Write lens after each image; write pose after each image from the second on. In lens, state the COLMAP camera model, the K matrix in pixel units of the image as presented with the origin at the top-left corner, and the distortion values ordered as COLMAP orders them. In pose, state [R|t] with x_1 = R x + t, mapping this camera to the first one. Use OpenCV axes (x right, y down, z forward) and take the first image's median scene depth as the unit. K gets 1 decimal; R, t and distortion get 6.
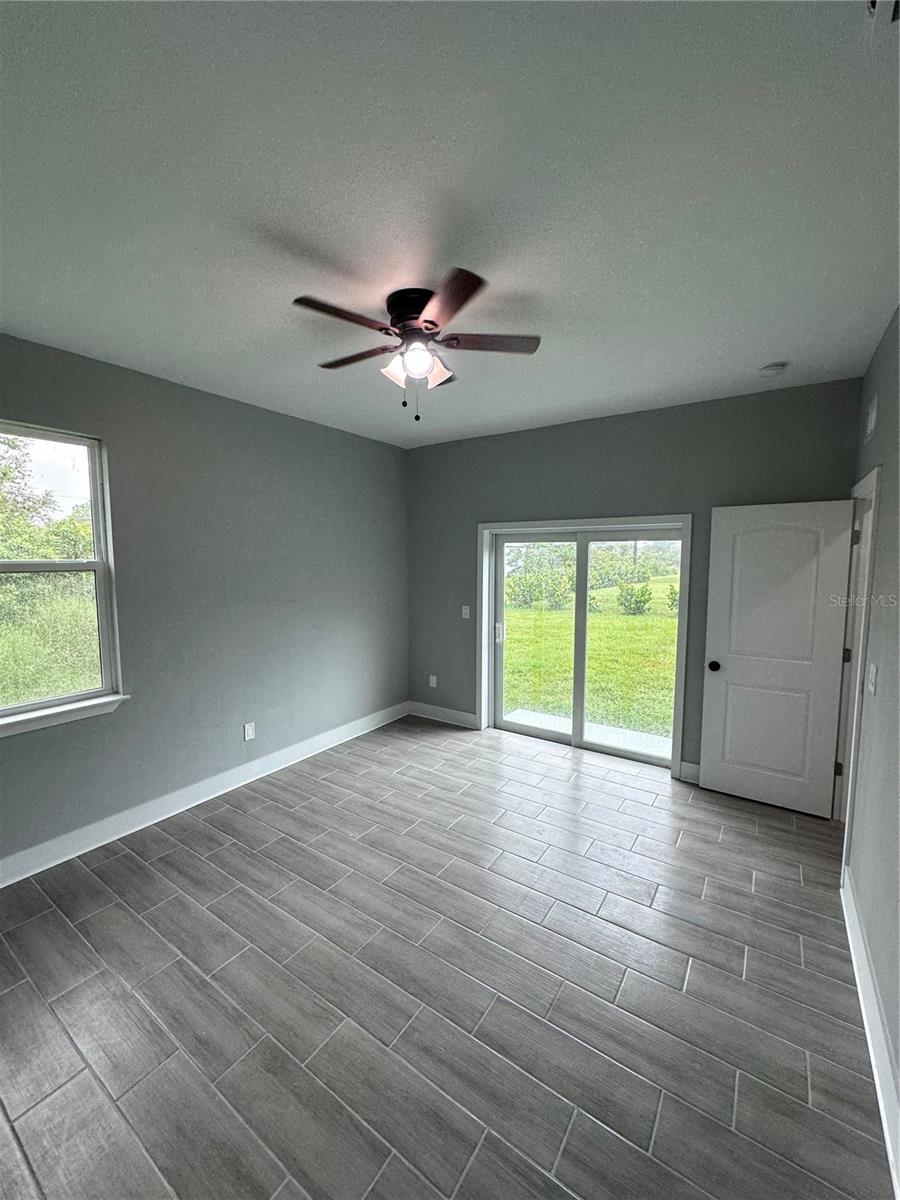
lens RADIAL K [[481.9, 0, 443.7], [0, 481.9, 596.2], [0, 0, 1]] dist [-0.001181, -0.000252]
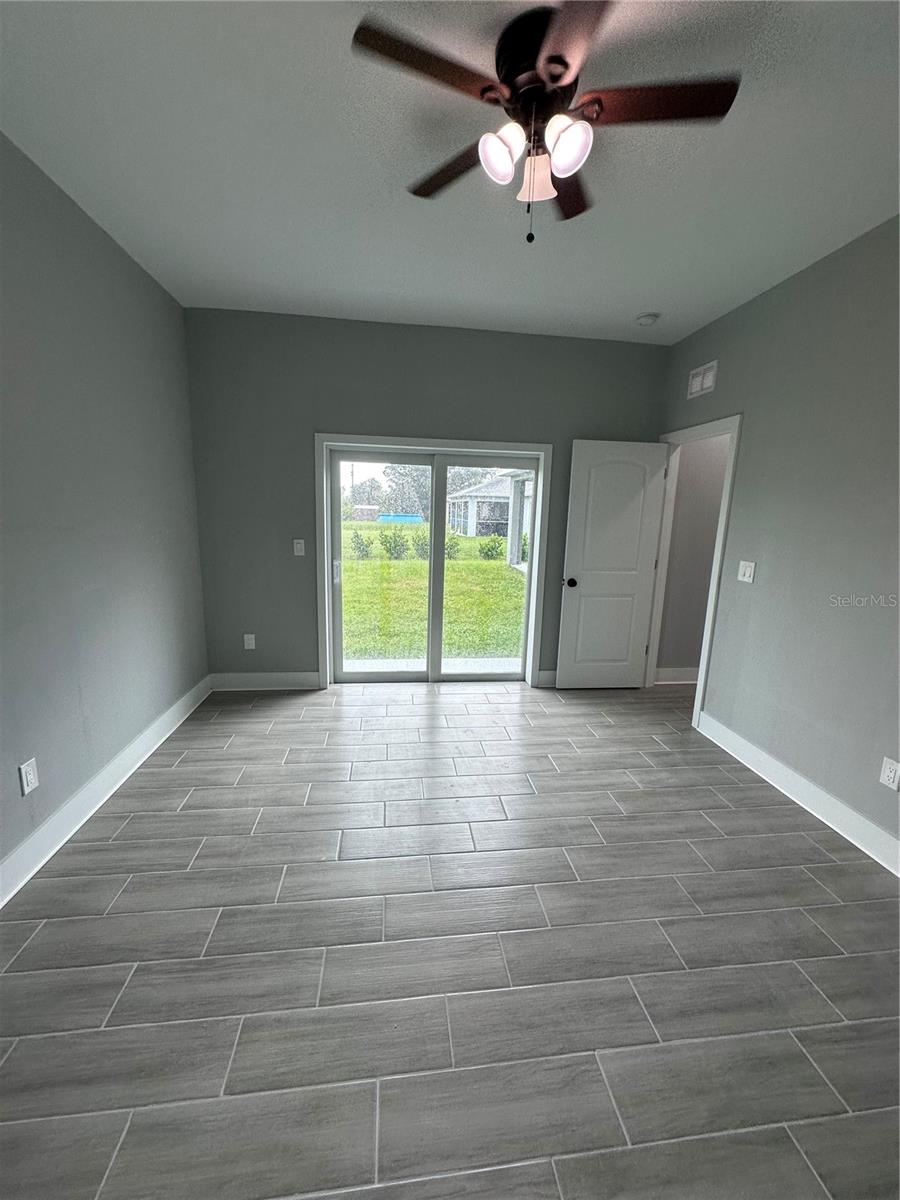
lens RADIAL K [[481.9, 0, 452.0], [0, 481.9, 603.7], [0, 0, 1]] dist [-0.001181, -0.000252]
pose [[0.741547, -0.102861, 0.662969, -0.405061], [0.023260, 0.991525, 0.127820, 0.039175], [-0.670498, -0.079364, 0.737654, 0.331336]]
